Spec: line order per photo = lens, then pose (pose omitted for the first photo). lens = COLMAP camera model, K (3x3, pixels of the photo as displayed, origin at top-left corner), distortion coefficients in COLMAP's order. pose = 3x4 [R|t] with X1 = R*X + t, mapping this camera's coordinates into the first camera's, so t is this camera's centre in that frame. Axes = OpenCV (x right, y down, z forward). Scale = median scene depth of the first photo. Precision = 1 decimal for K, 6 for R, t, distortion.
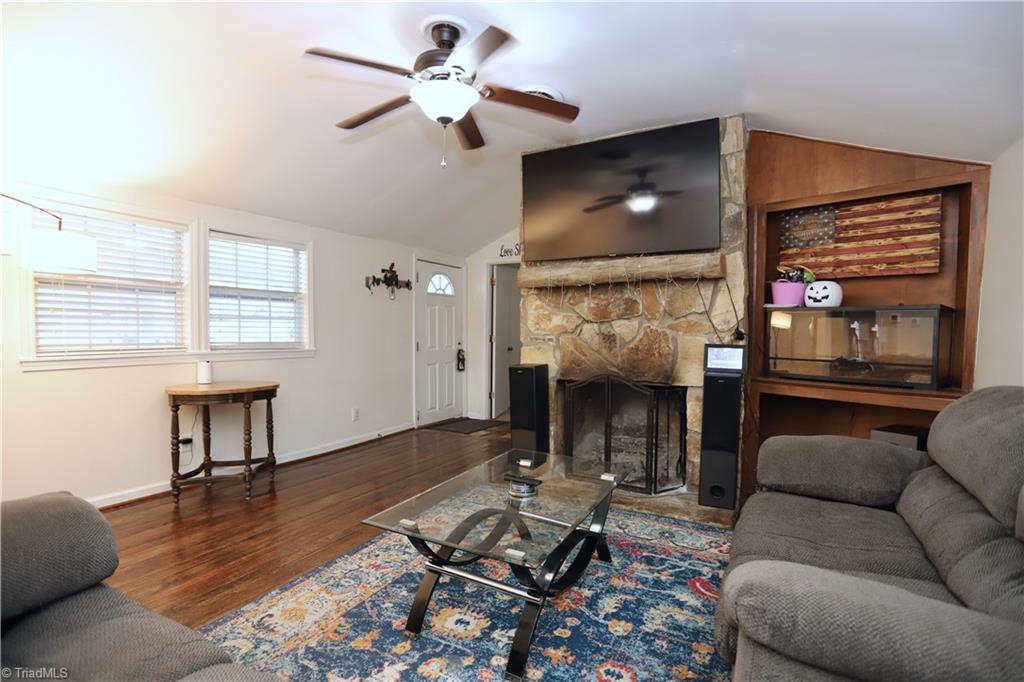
lens RADIAL K [[511.0, 0, 509.0], [0, 511.0, 344.0], [0, 0, 1]] dist [-0.080190, 0.037963]
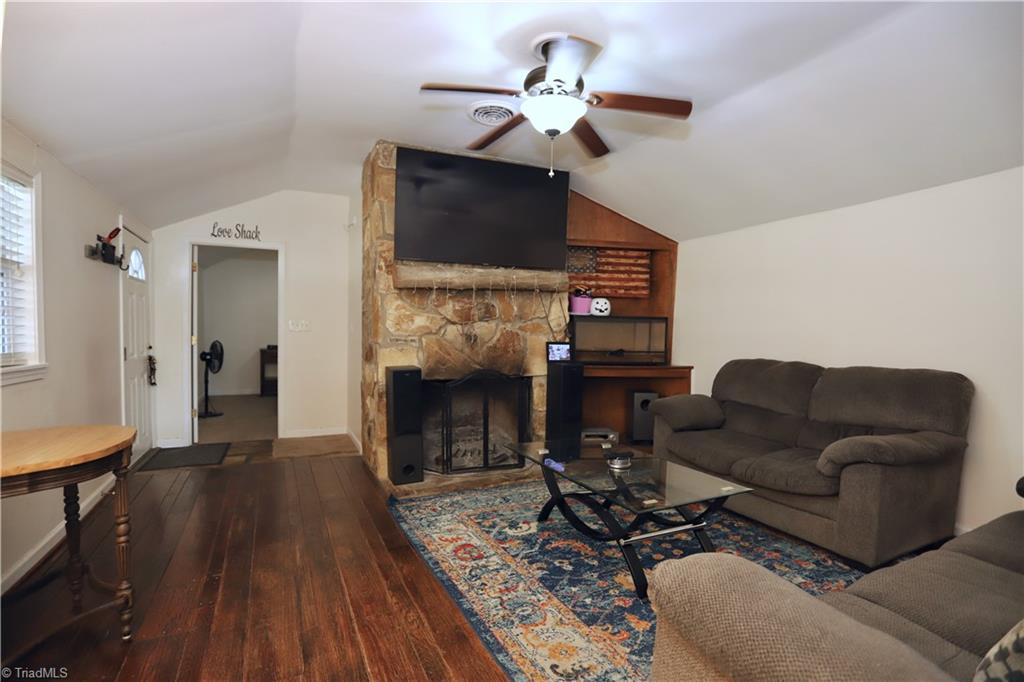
lens RADIAL K [[511.0, 0, 509.0], [0, 511.0, 344.0], [0, 0, 1]] dist [-0.080190, 0.037963]
pose [[0.555273, -0.024053, 0.831320, -0.703650], [0.017238, 0.999700, 0.017411, -0.017625], [-0.831489, 0.004663, 0.555521, 0.331622]]
